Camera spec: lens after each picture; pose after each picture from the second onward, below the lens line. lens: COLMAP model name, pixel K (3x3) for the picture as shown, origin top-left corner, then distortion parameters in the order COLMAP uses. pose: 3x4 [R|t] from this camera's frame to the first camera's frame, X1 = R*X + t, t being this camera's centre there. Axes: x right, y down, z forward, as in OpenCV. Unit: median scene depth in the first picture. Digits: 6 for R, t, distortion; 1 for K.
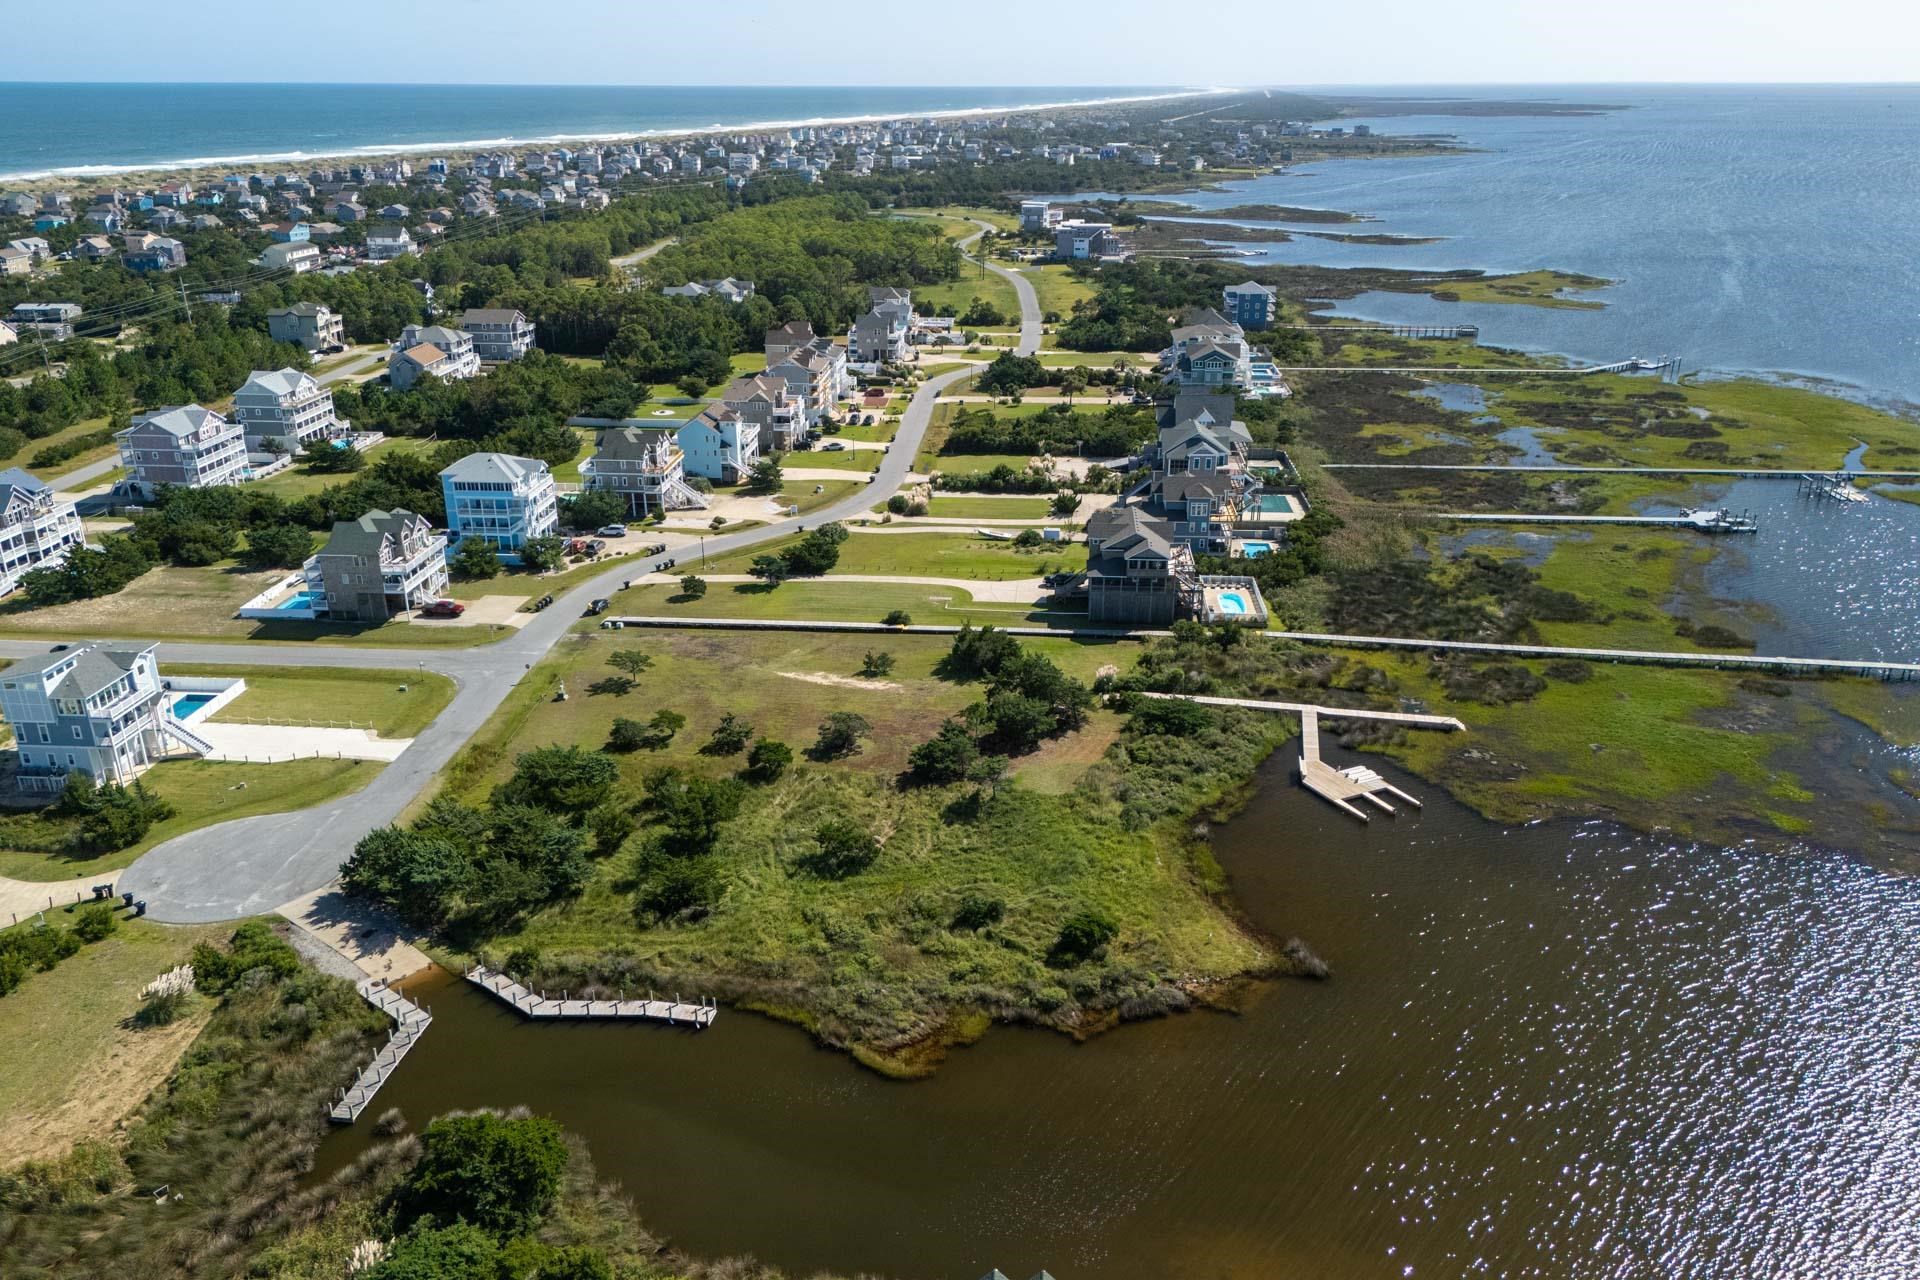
lens RADIAL K [[1419.3, 0, 964.2], [0, 1419.3, 640.0], [0, 0, 1]] dist [0.067737, -0.059189]
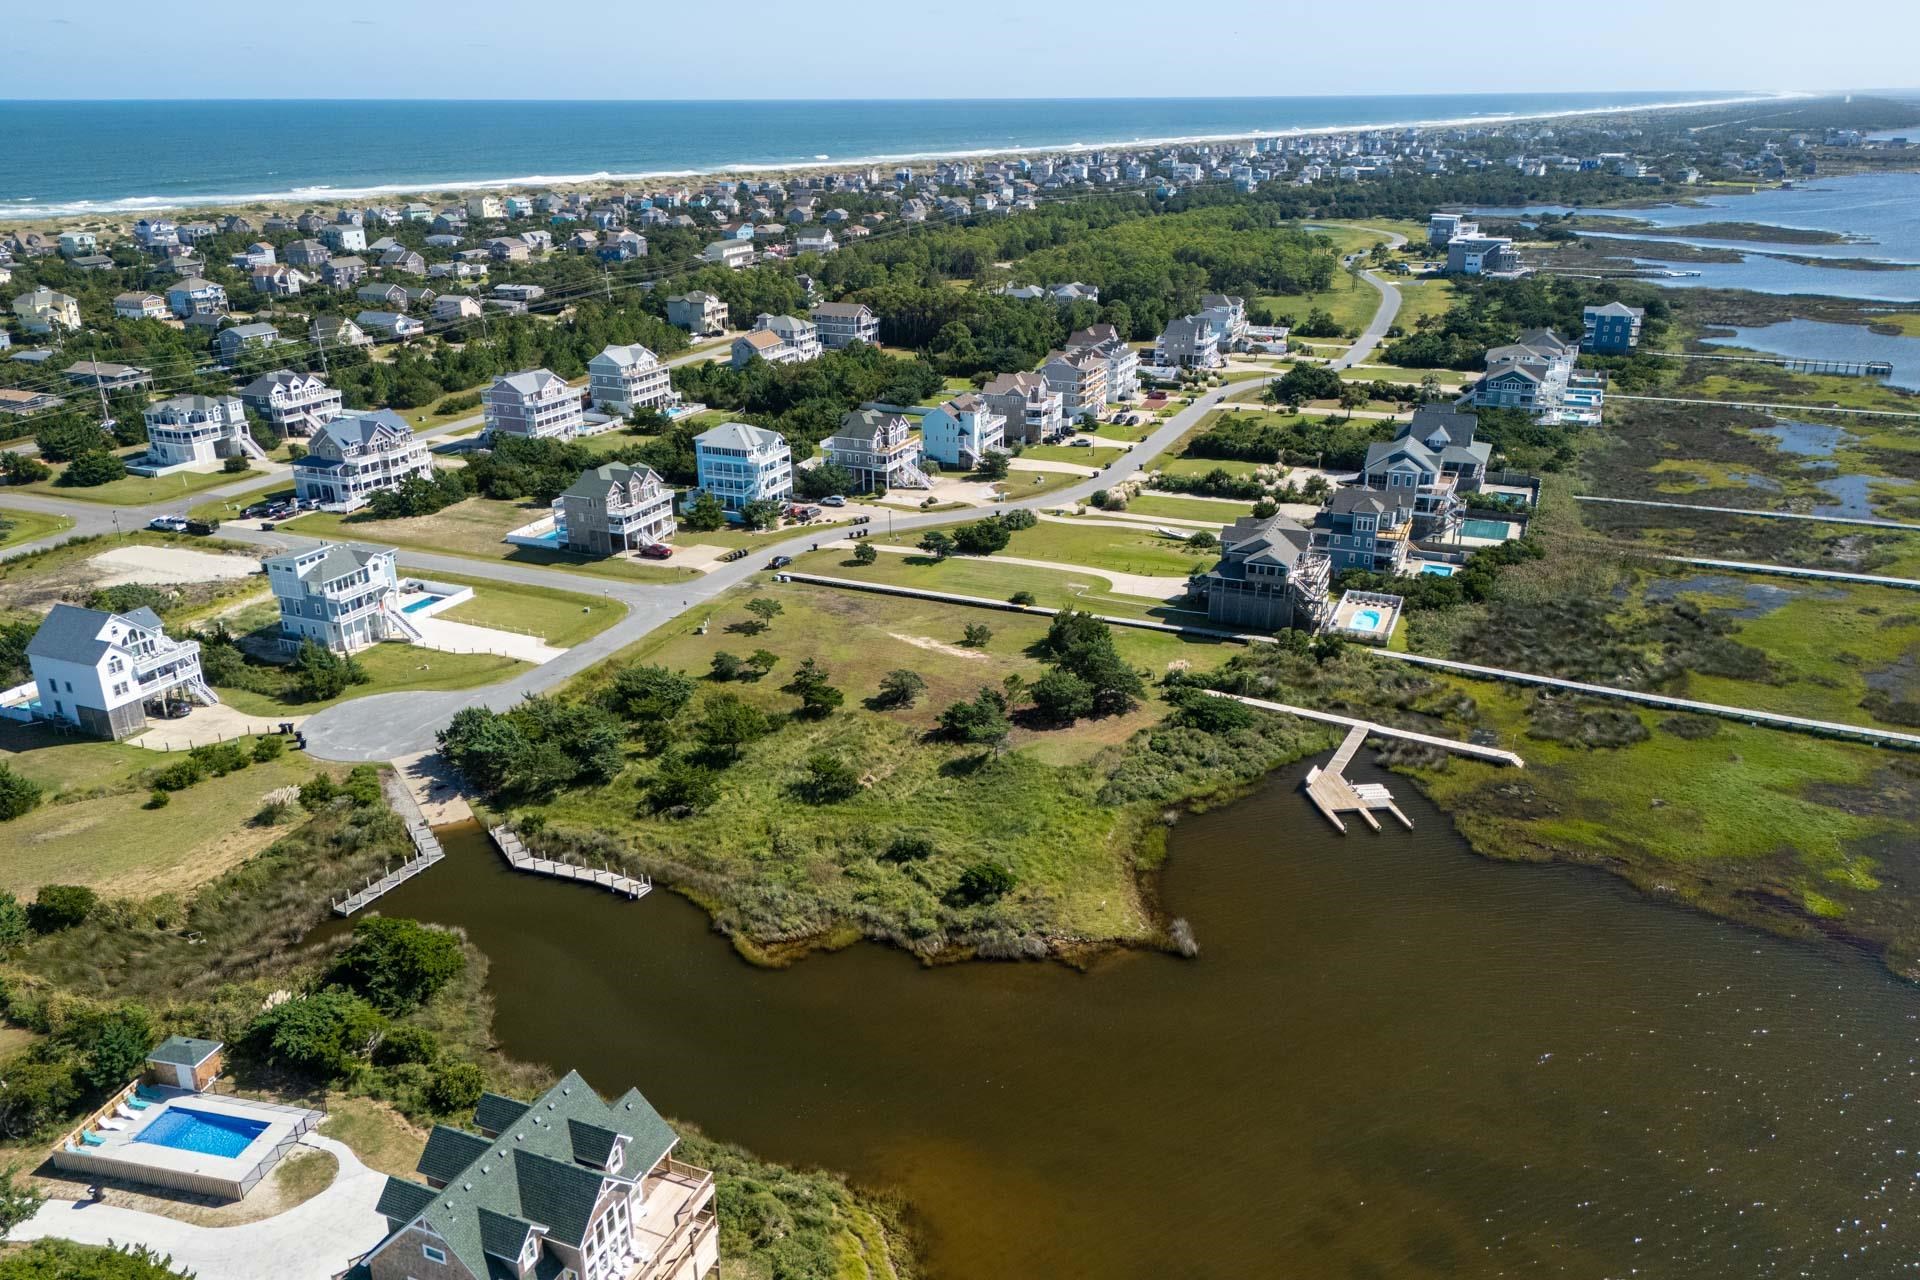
lens RADIAL K [[1419.3, 0, 960.0], [0, 1419.3, 643.9], [0, 0, 1]] dist [0.067737, -0.059189]
pose [[0.945533, 0.112990, -0.305287, 0.215706], [-0.114280, 0.993354, 0.013703, 0.008549], [0.304807, 0.021932, 0.952162, -0.021520]]
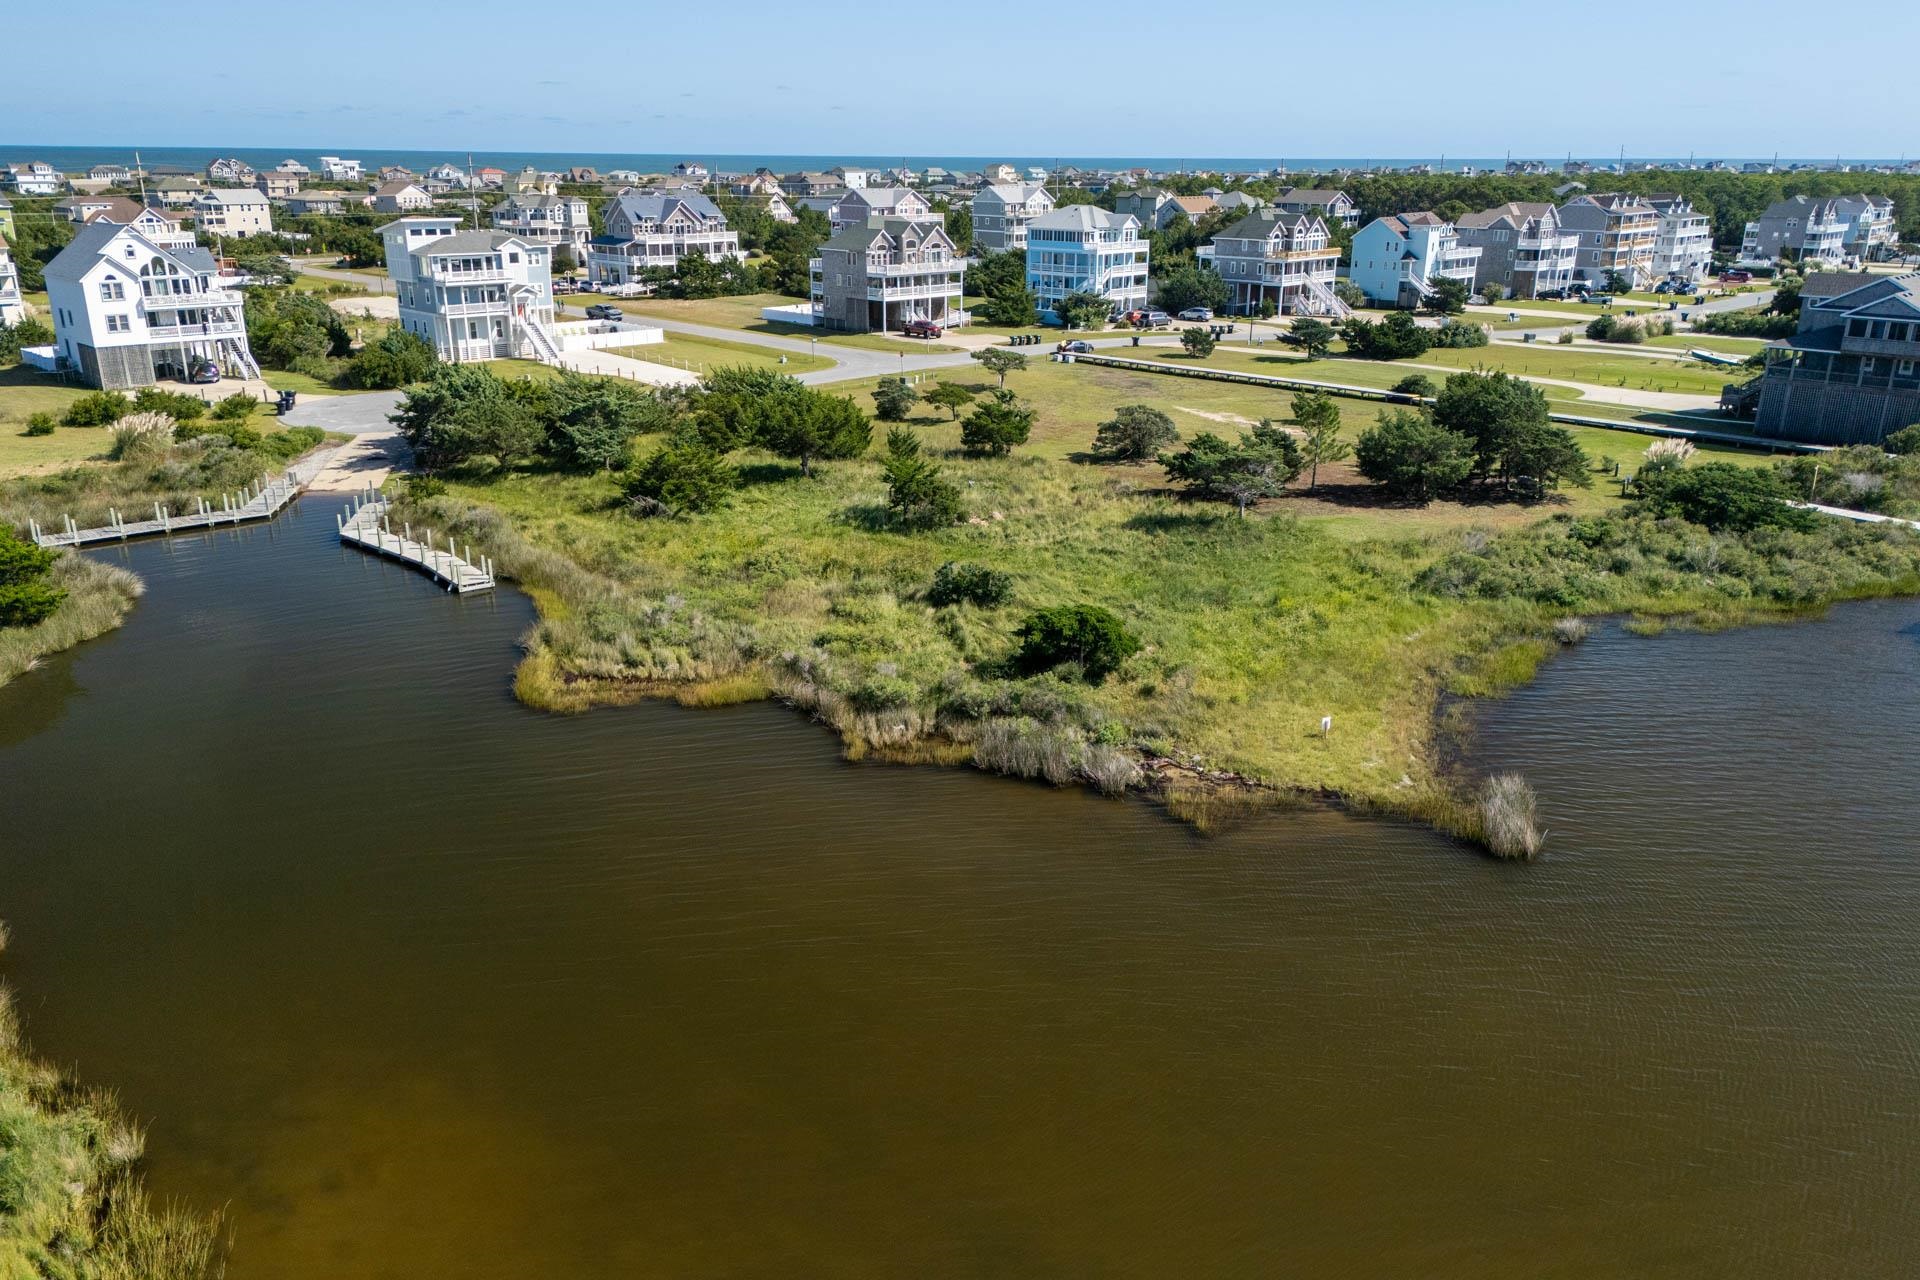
lens RADIAL K [[1419.3, 0, 950.7], [0, 1419.3, 643.1], [0, 0, 1]] dist [0.067737, -0.059189]
pose [[0.755603, 0.218920, -0.617363, 0.203188], [-0.245885, 0.968369, 0.042445, 0.112580], [0.607128, 0.119729, 0.785532, 0.339543]]
